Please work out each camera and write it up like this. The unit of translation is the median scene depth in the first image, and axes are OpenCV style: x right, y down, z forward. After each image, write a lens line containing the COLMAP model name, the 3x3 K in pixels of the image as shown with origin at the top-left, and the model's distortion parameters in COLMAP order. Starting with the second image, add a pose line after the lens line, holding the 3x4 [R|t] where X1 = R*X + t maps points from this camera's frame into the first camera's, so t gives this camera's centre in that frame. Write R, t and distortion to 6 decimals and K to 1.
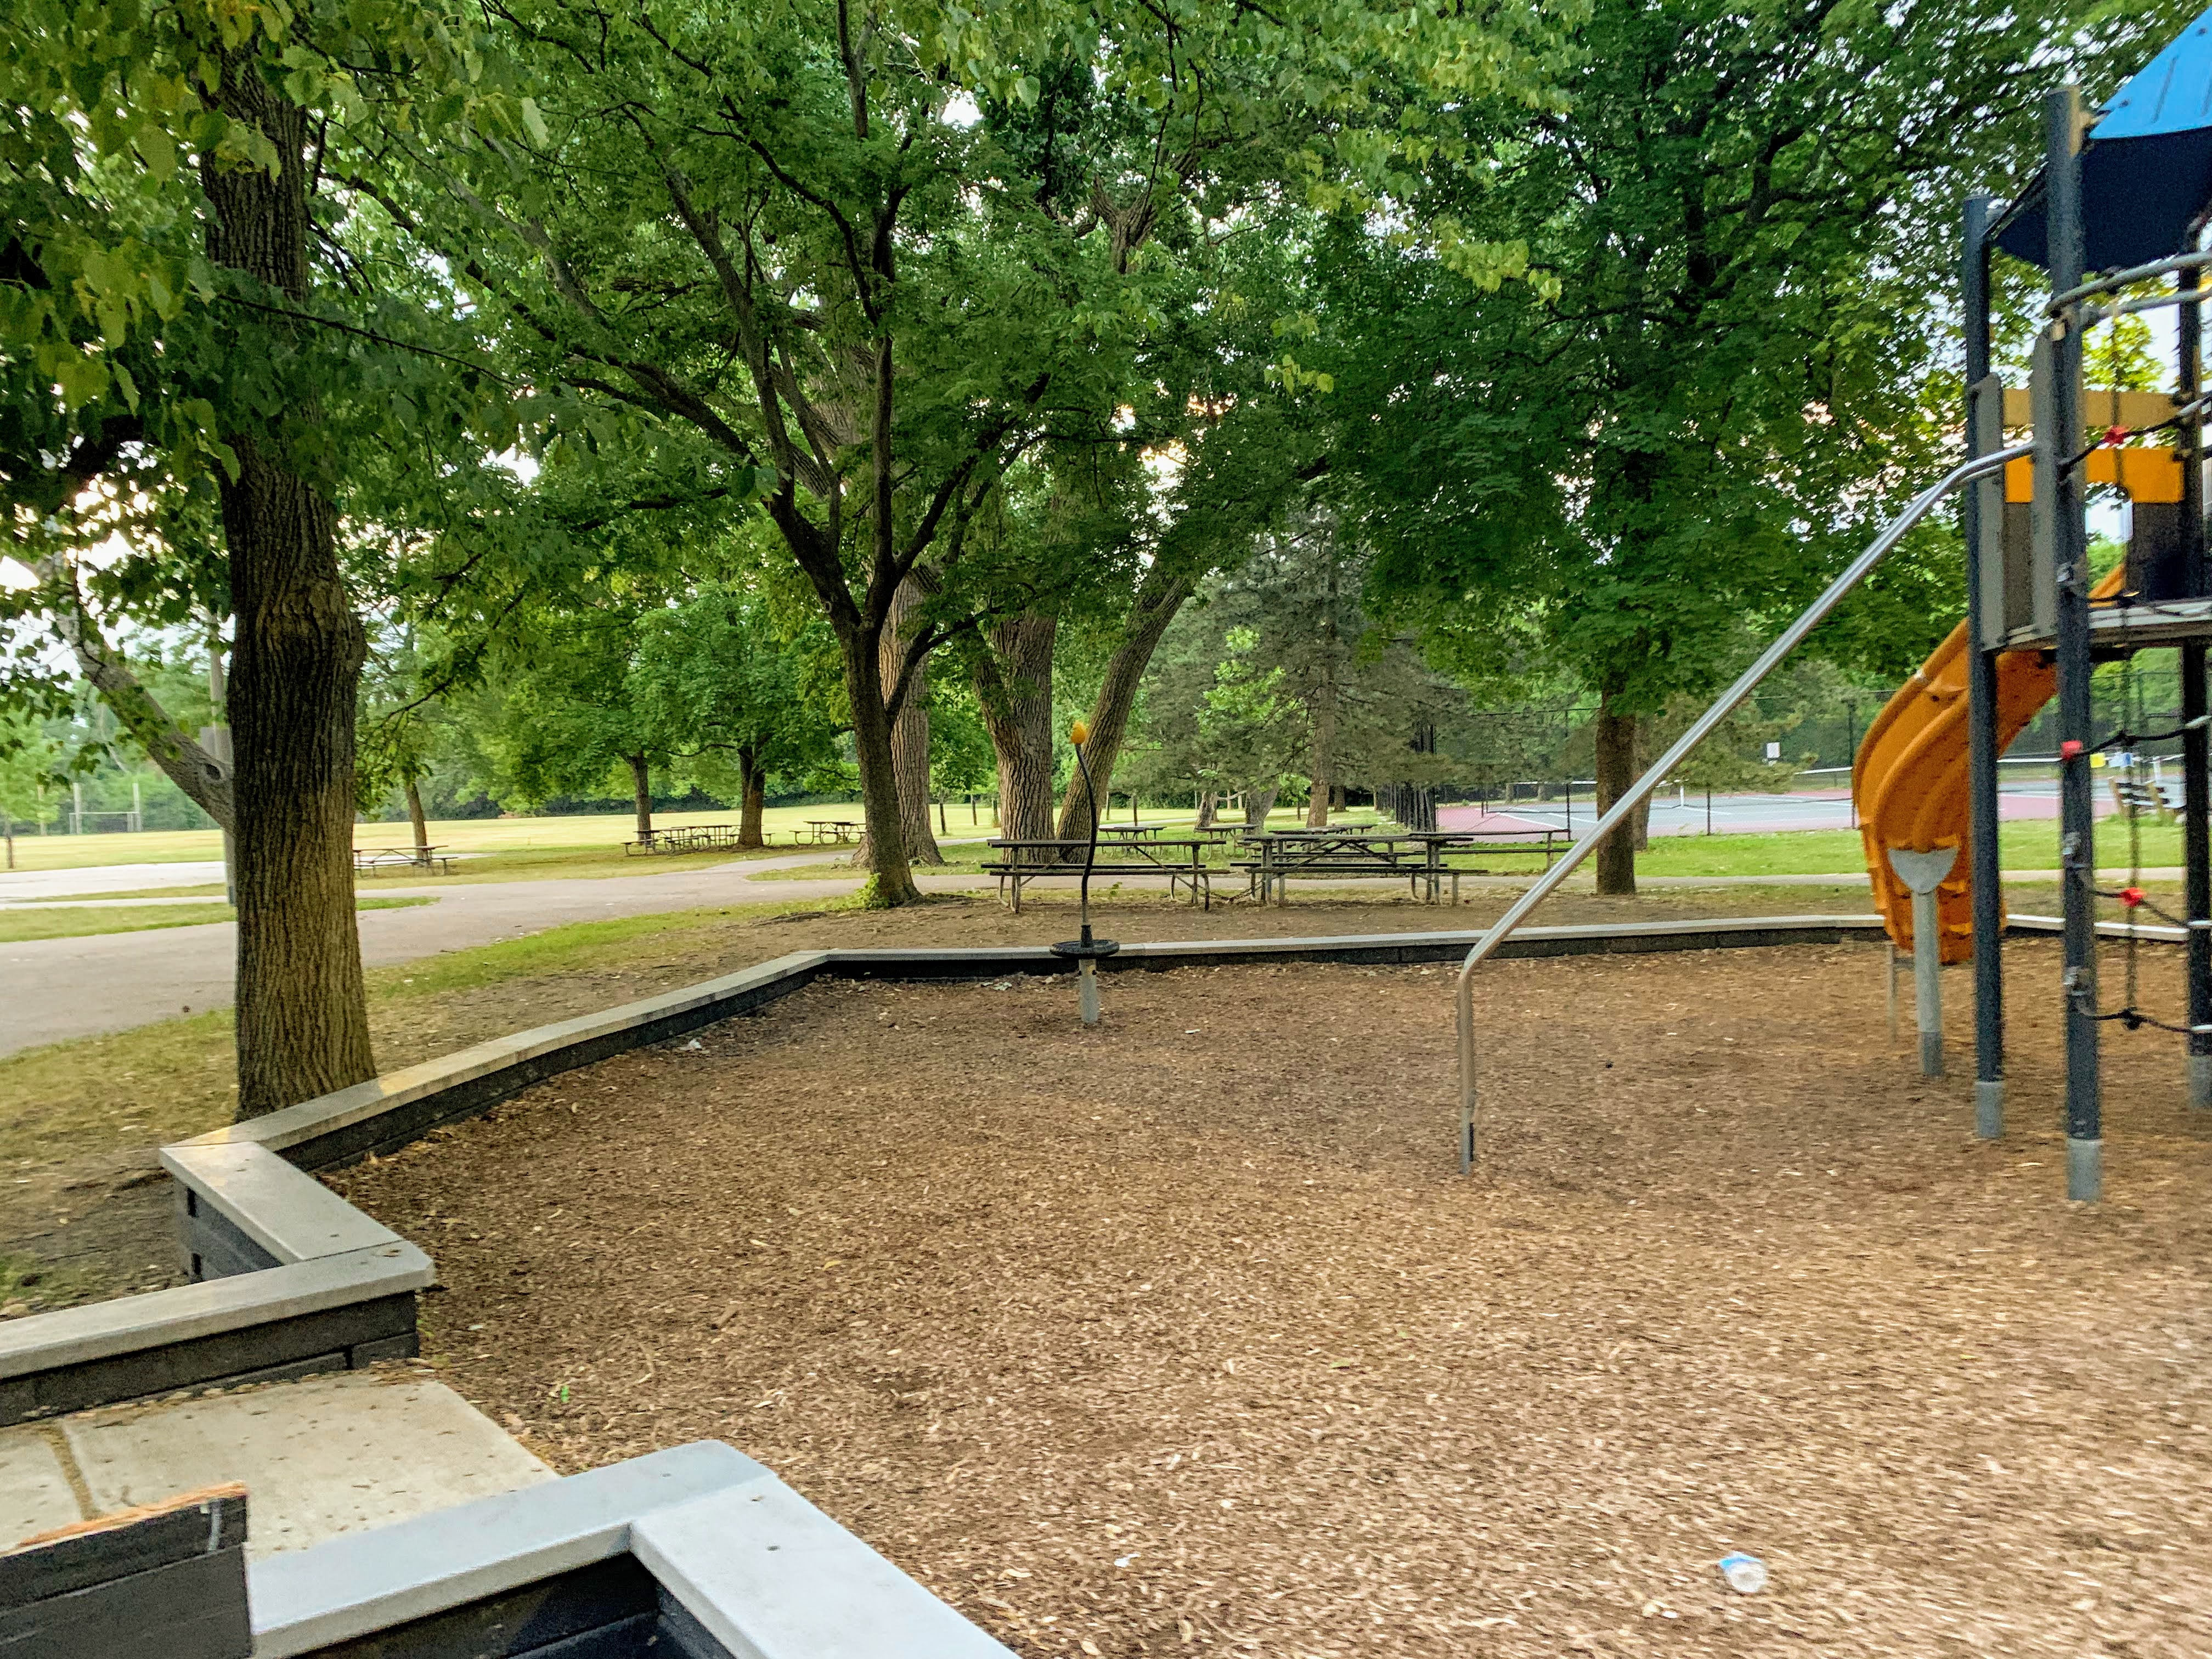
lens RADIAL K [[1699.2, 0, 1106.0], [0, 1699.2, 829.5], [0, 0, 1]] dist [0.016423, -0.006289]
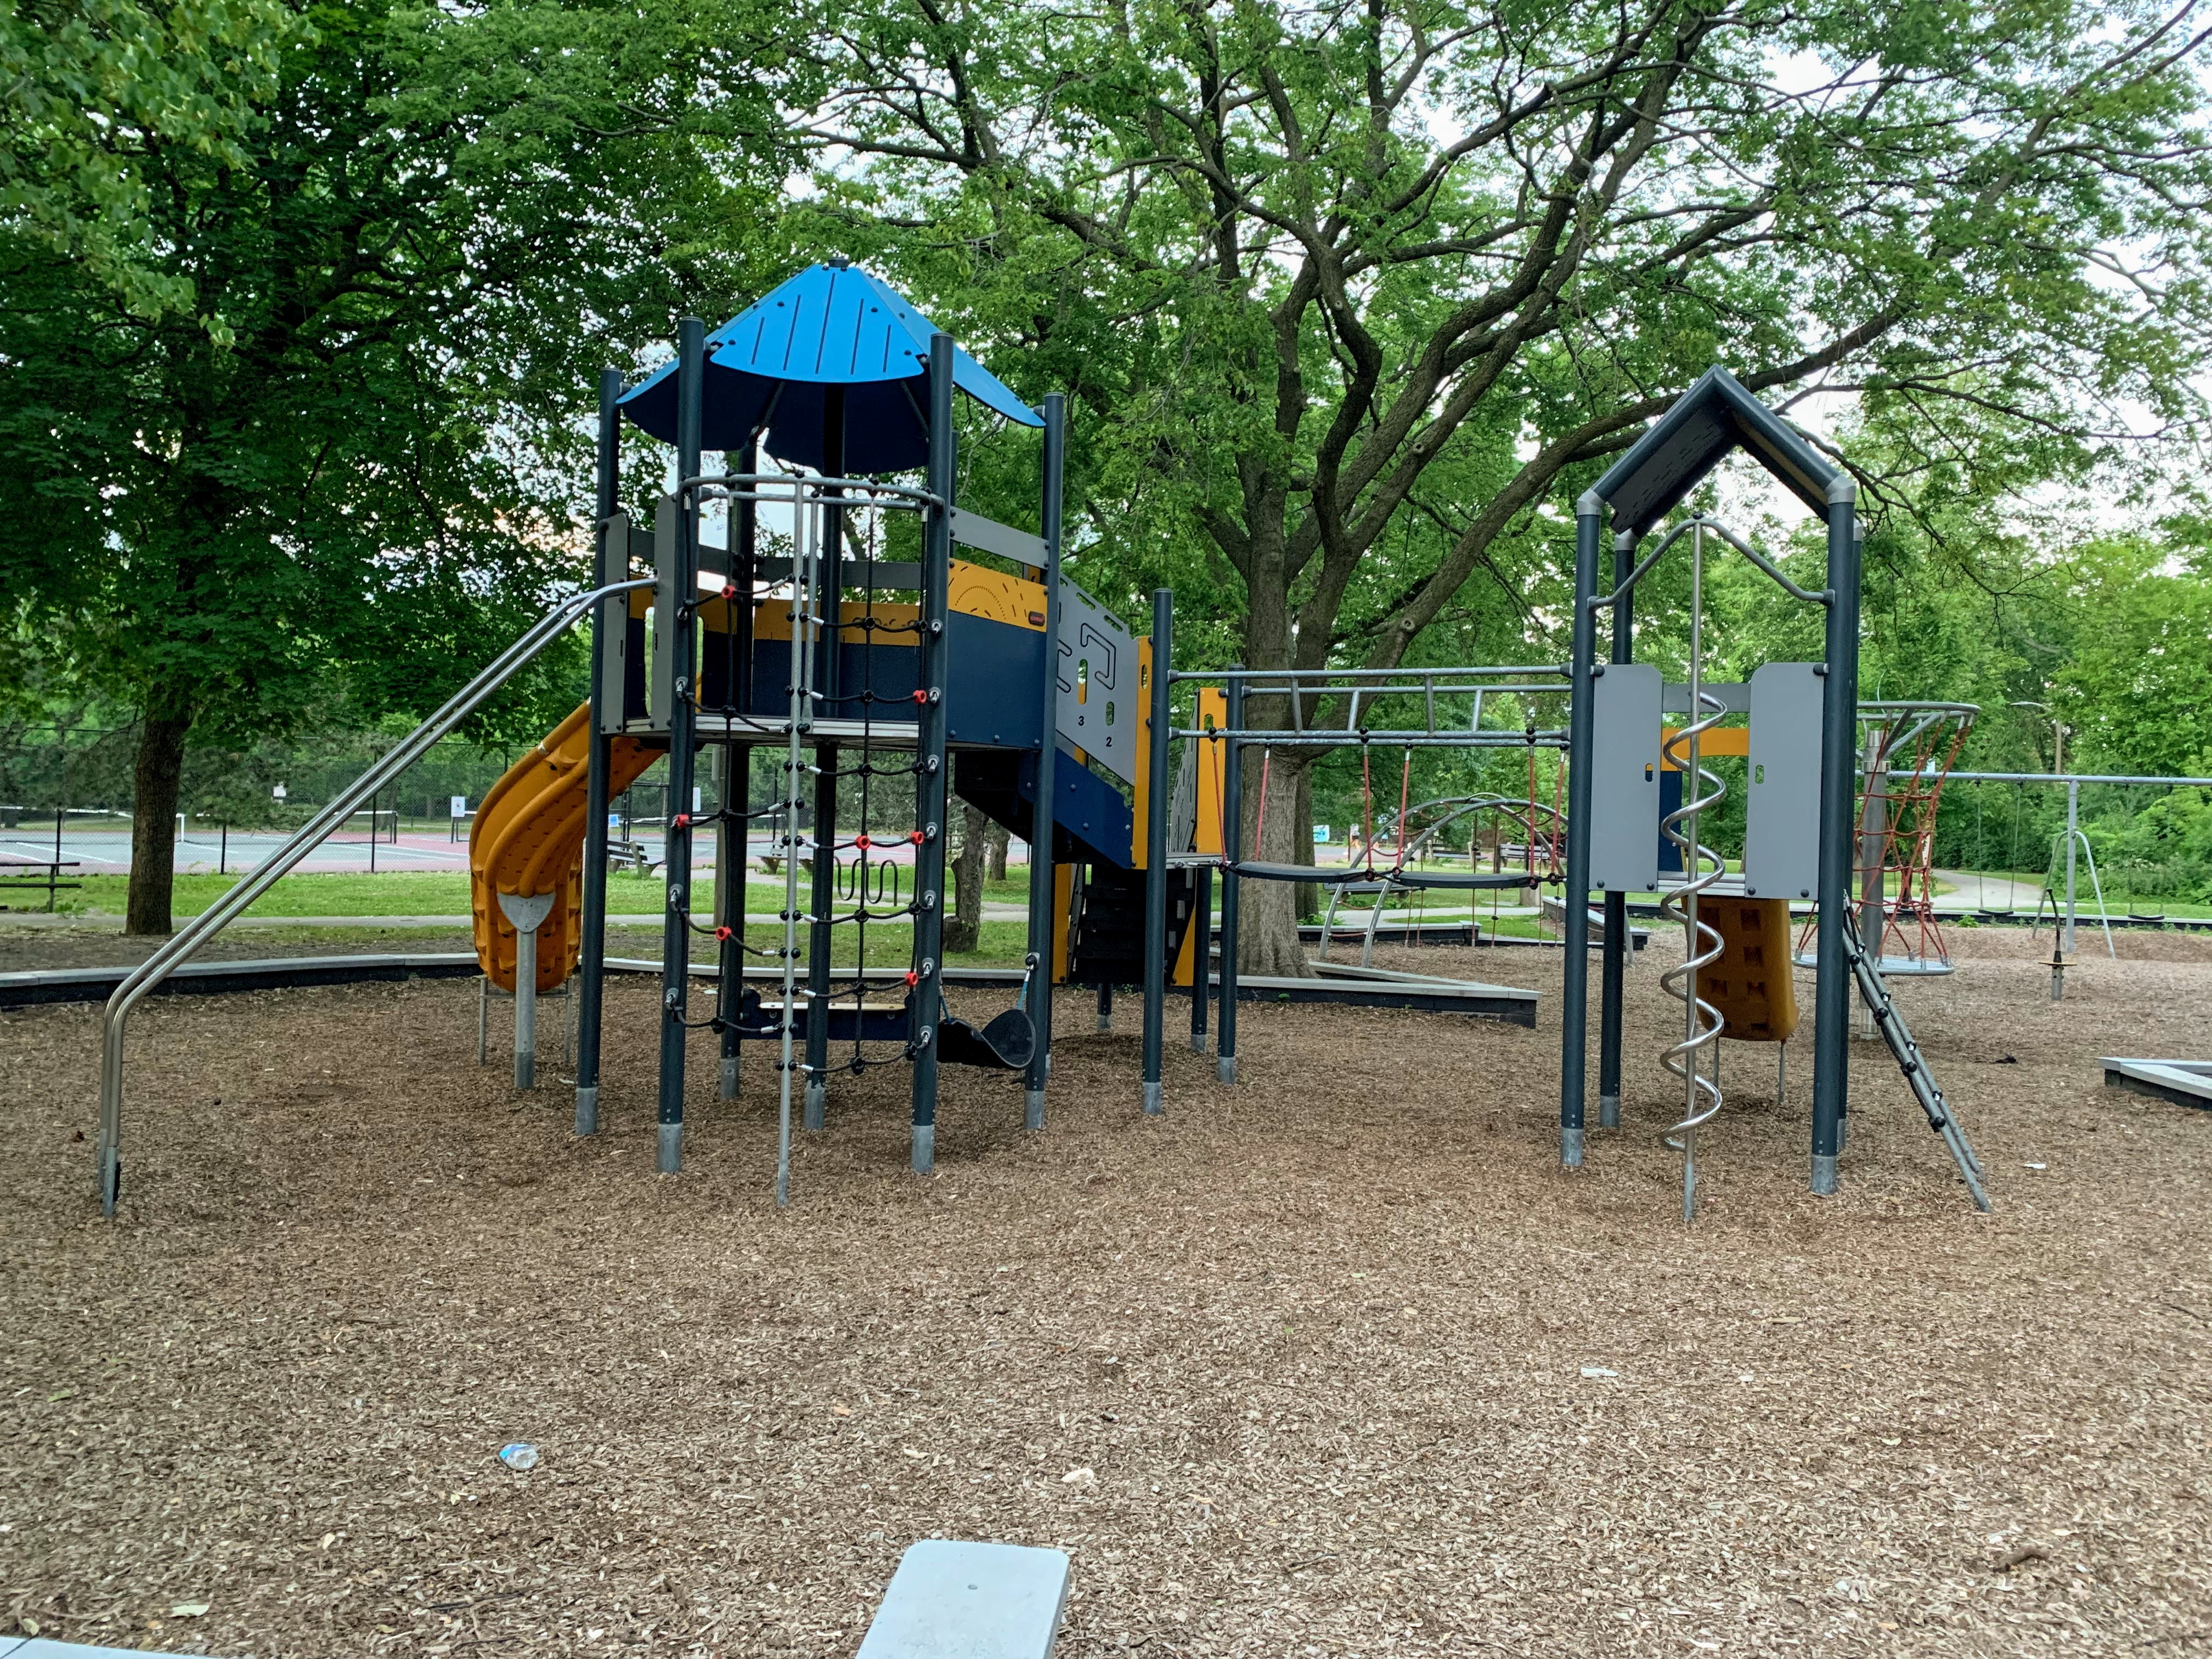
lens RADIAL K [[1638.8, 0, 1106.0], [0, 1638.8, 829.5], [0, 0, 1]] dist [0.006028, -0.023055]
pose [[0.676890, 0.051985, 0.734246, -0.092280], [-0.032258, 0.998640, -0.040966, 0.000370], [-0.735377, 0.004044, 0.677646, -0.057722]]
